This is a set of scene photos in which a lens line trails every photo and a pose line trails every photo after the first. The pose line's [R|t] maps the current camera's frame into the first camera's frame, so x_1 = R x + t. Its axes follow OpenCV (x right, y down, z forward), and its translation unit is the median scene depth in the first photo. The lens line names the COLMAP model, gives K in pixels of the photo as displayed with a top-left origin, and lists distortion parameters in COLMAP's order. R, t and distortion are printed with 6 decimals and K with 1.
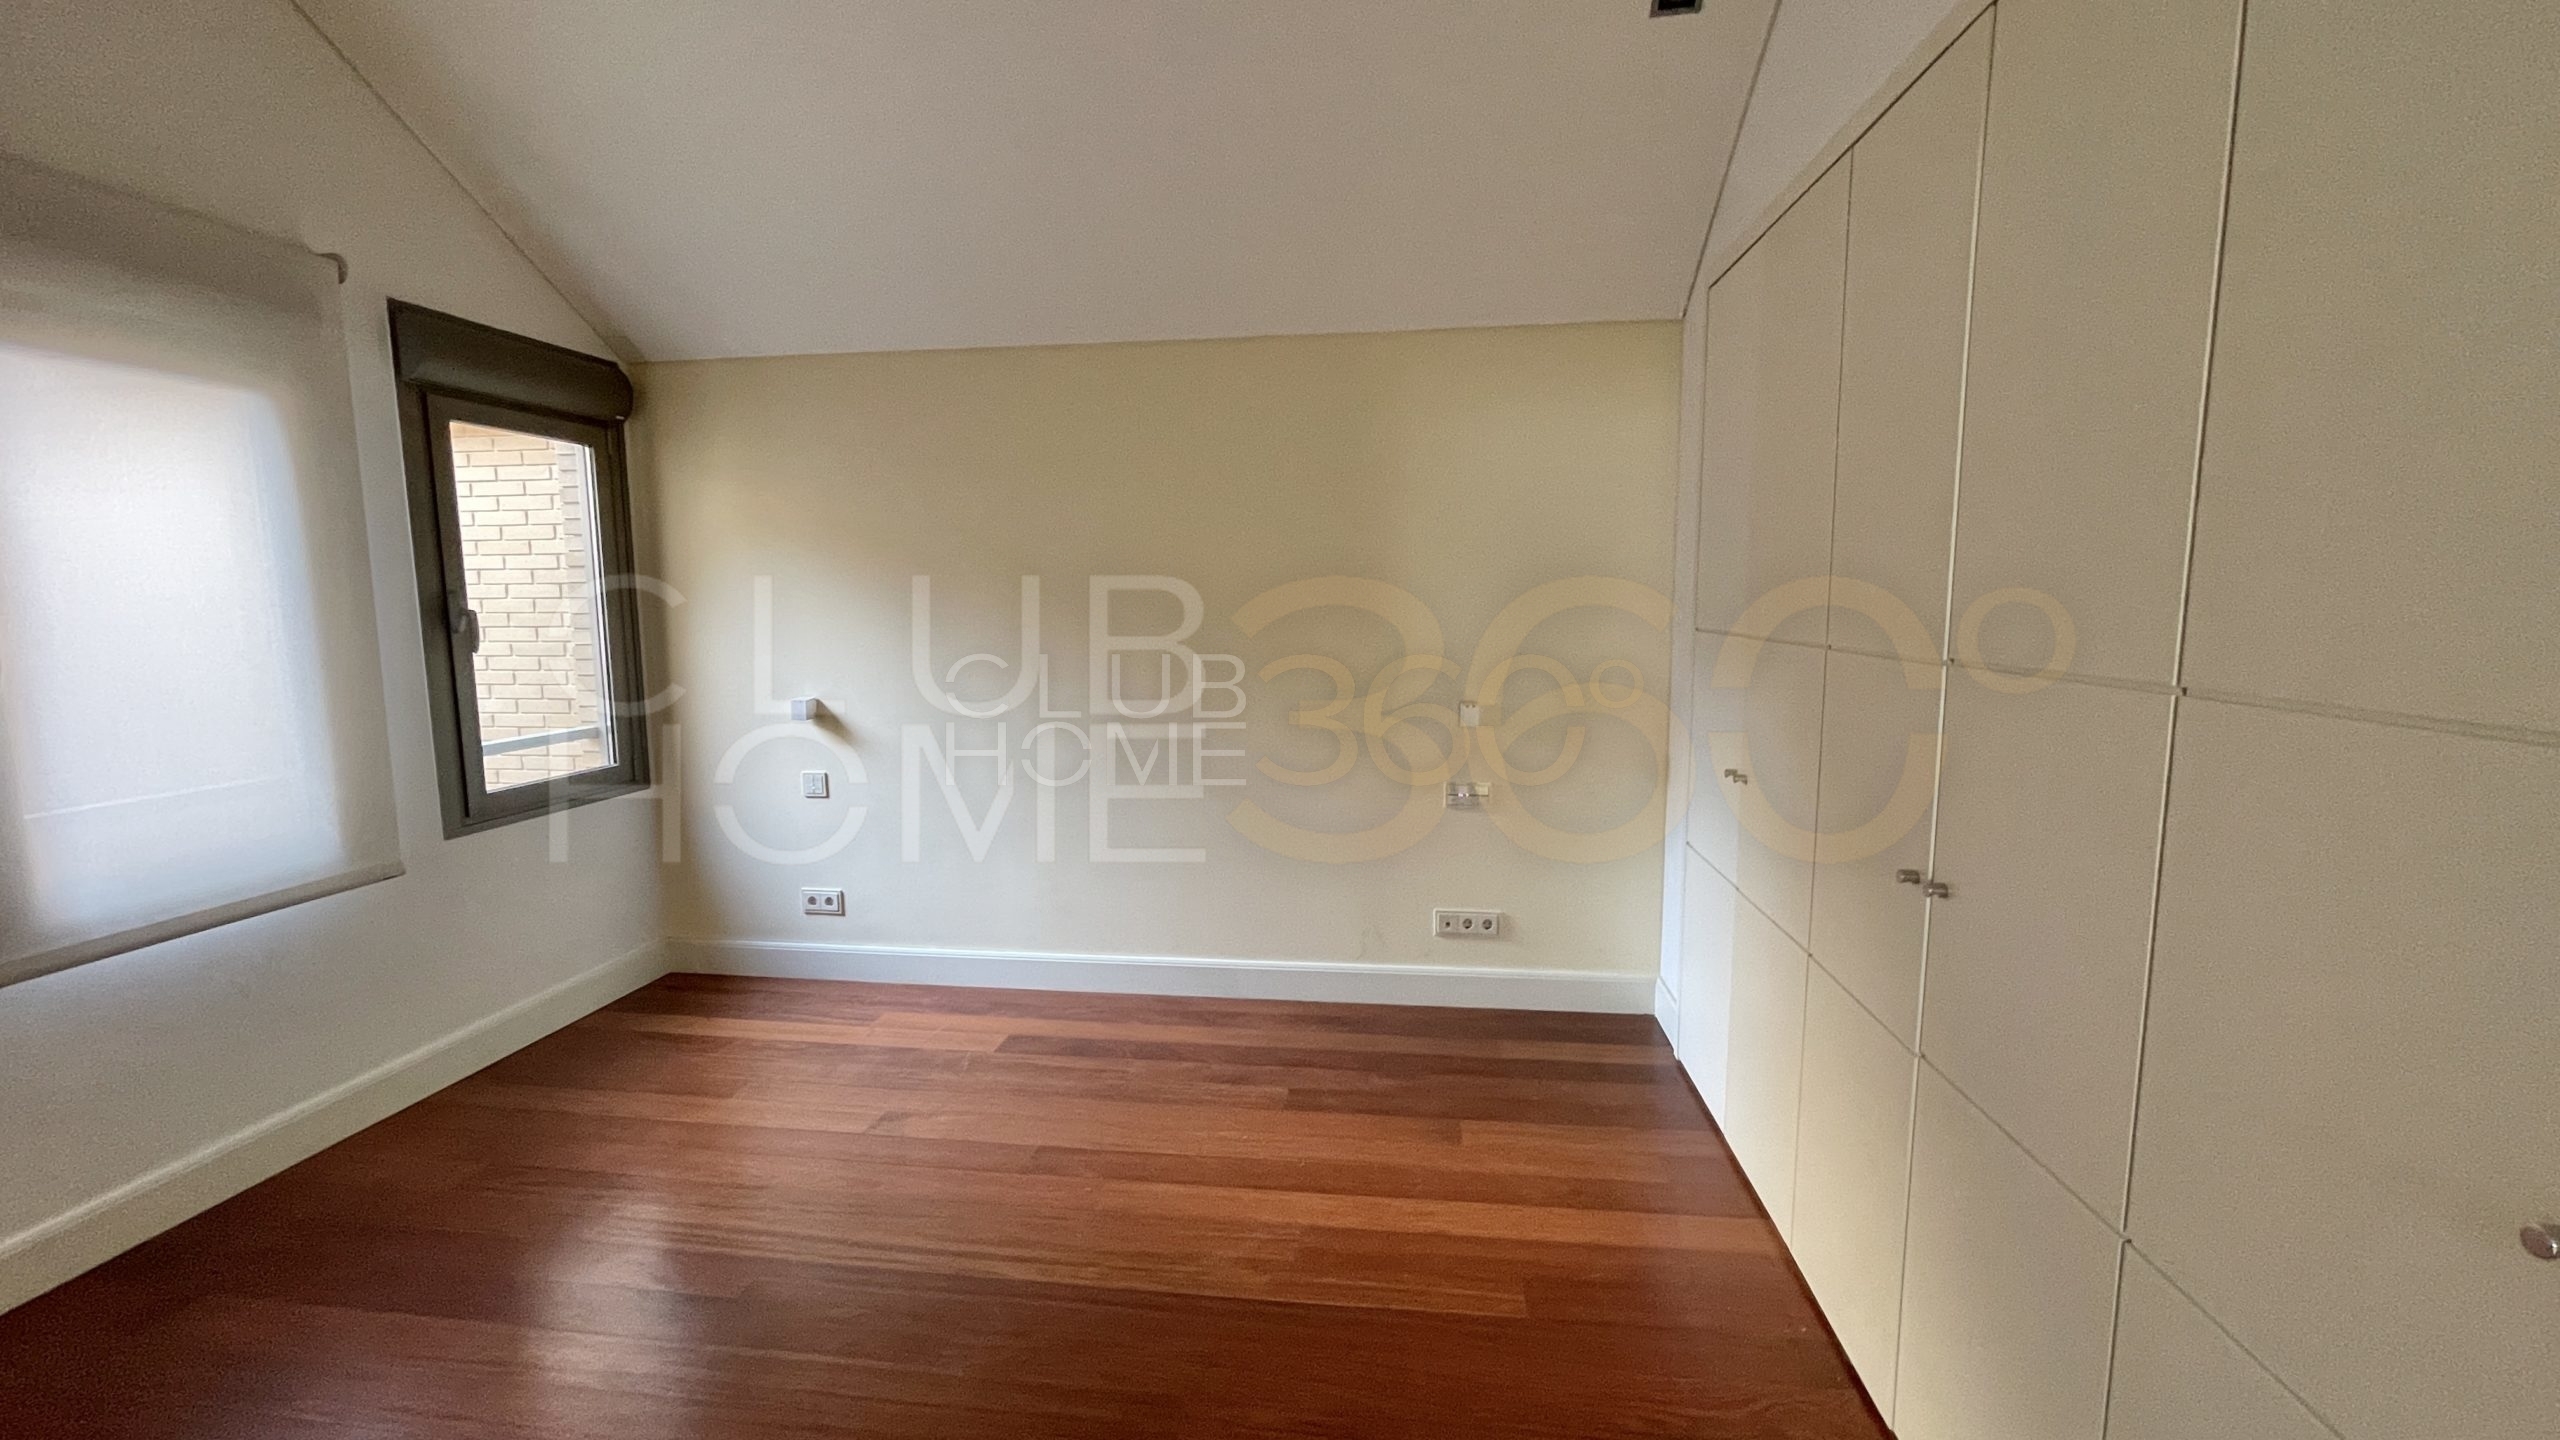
lens RADIAL K [[1035.9, 0, 1280.0], [0, 1035.9, 720.0], [0, 0, 1]] dist [0.001246, 0.000025]
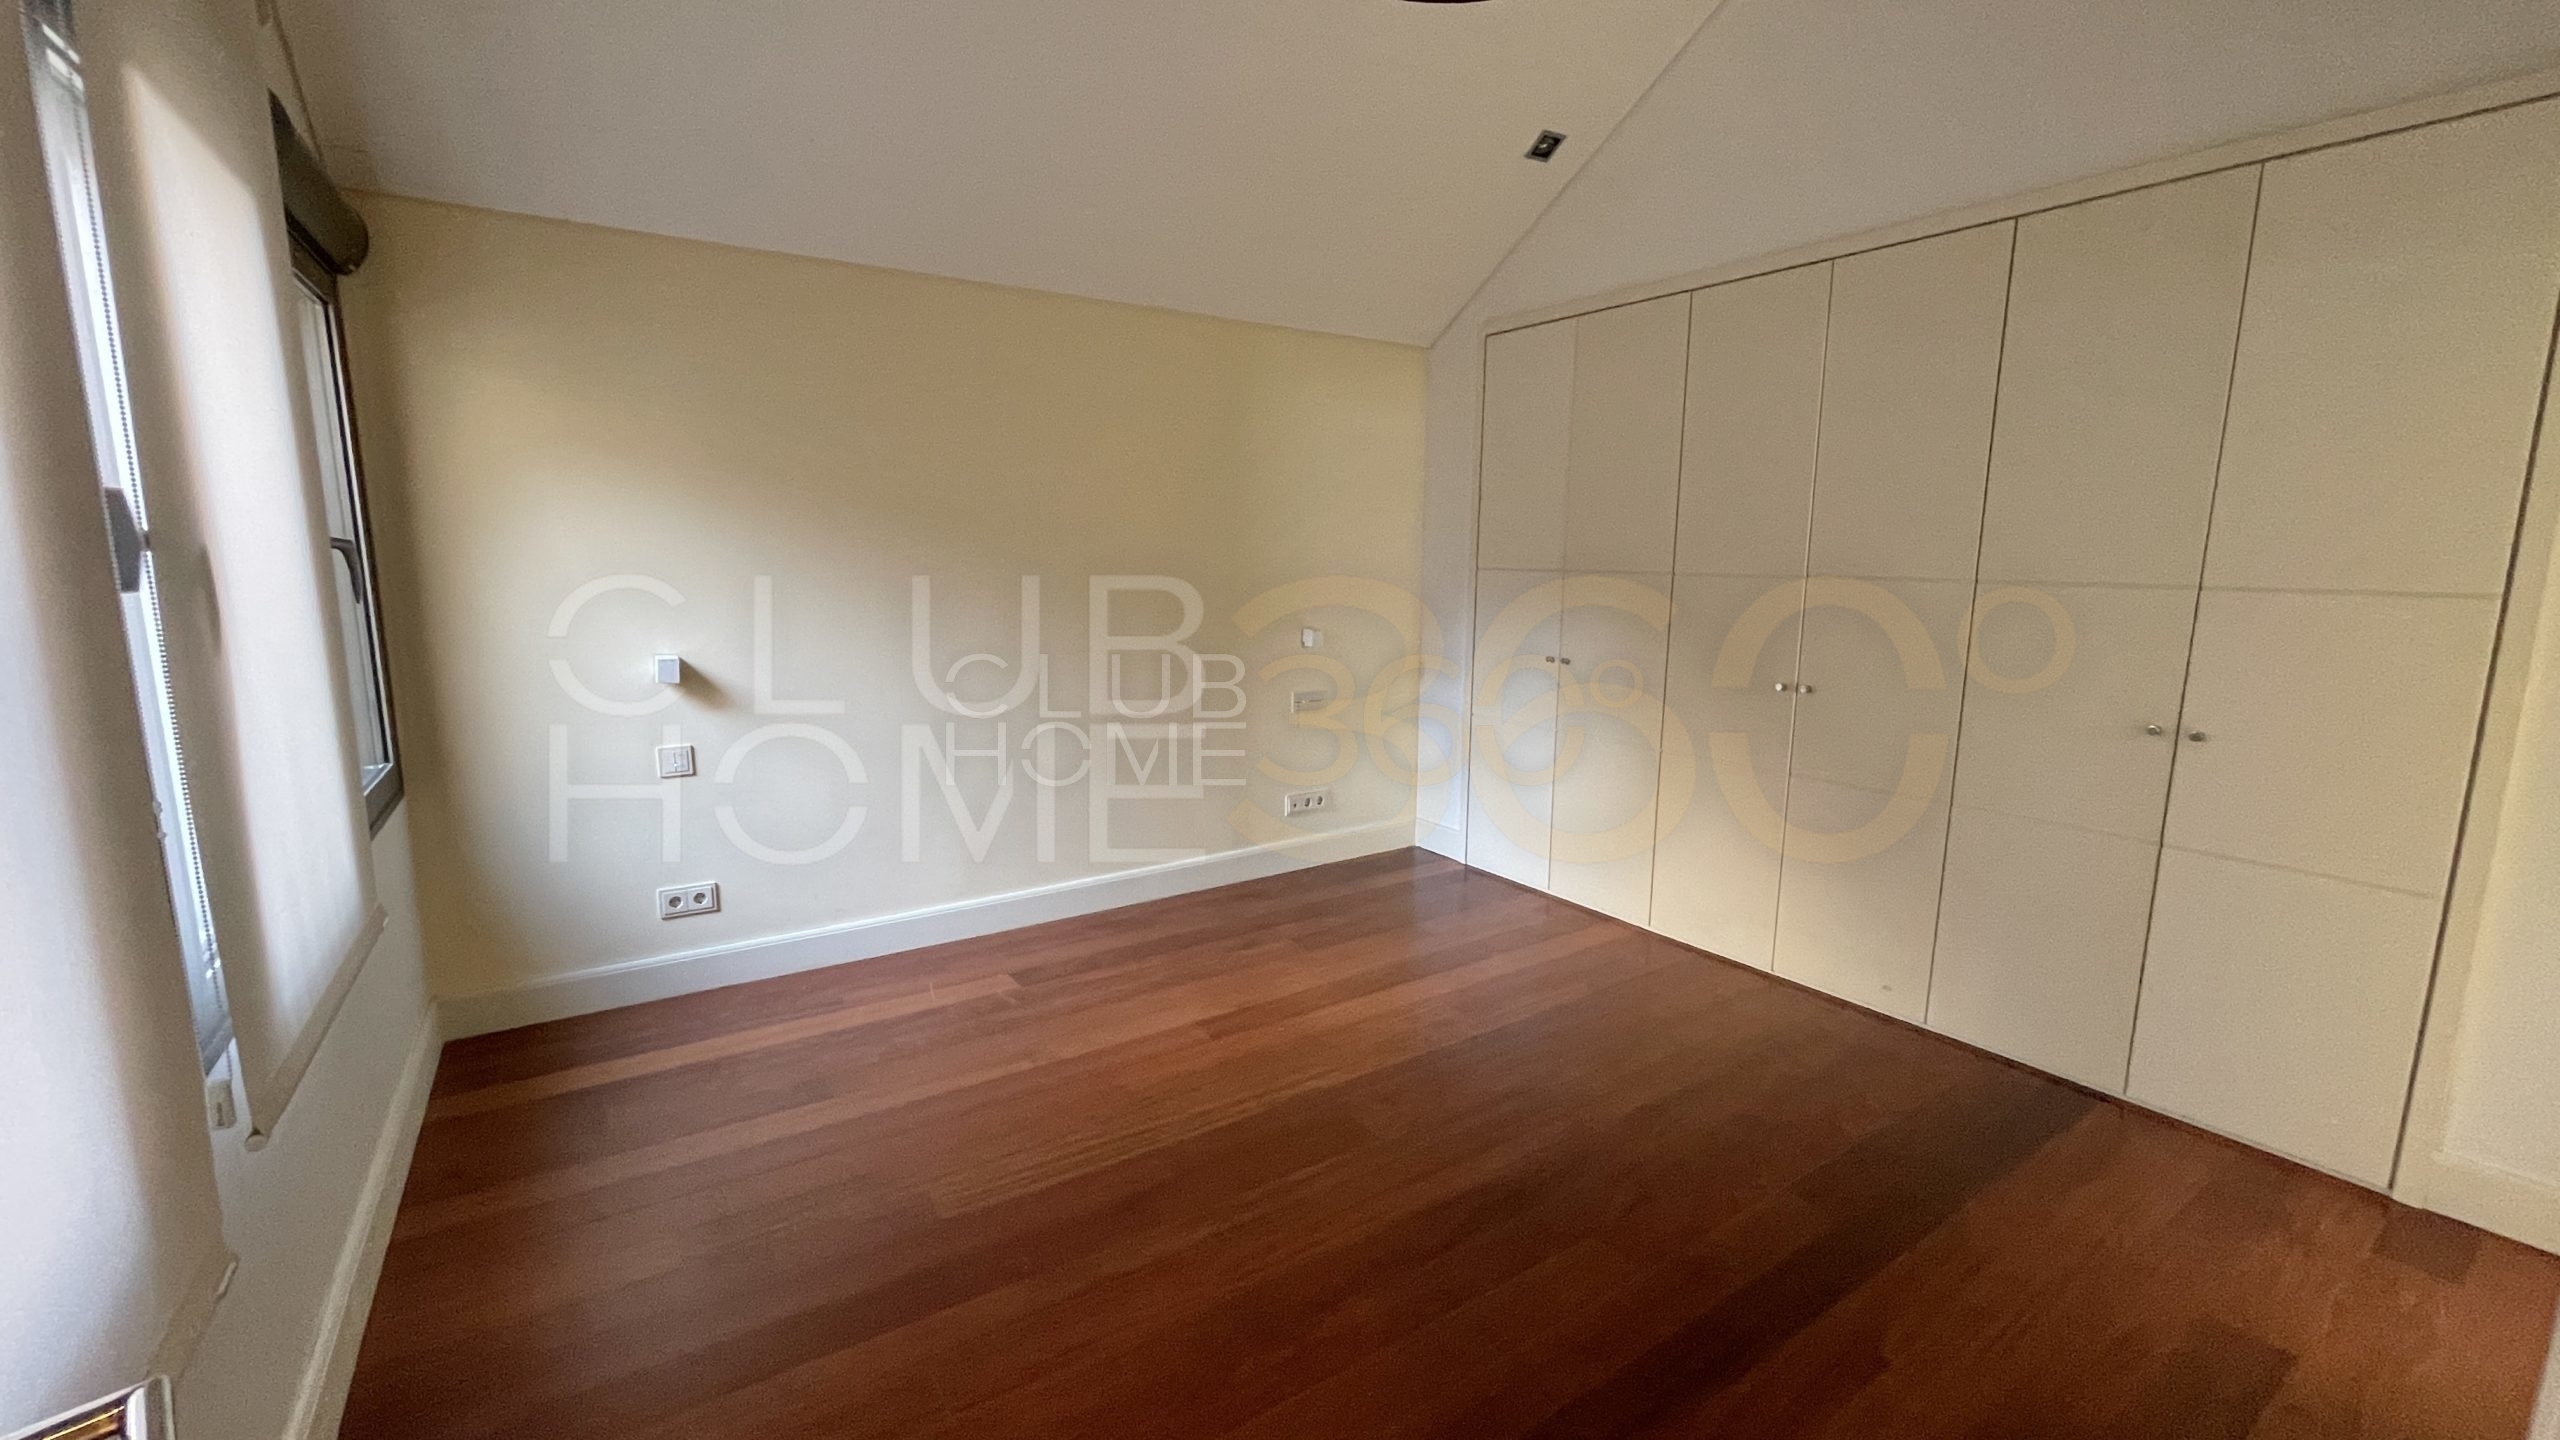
lens RADIAL K [[1035.9, 0, 1280.0], [0, 1035.9, 720.0], [0, 0, 1]] dist [0.001246, 0.000025]
pose [[0.748162, -0.096547, 0.656455, -0.656103], [0.063678, 0.995238, 0.073799, -0.001138], [-0.660454, -0.013411, 0.750747, 0.060618]]
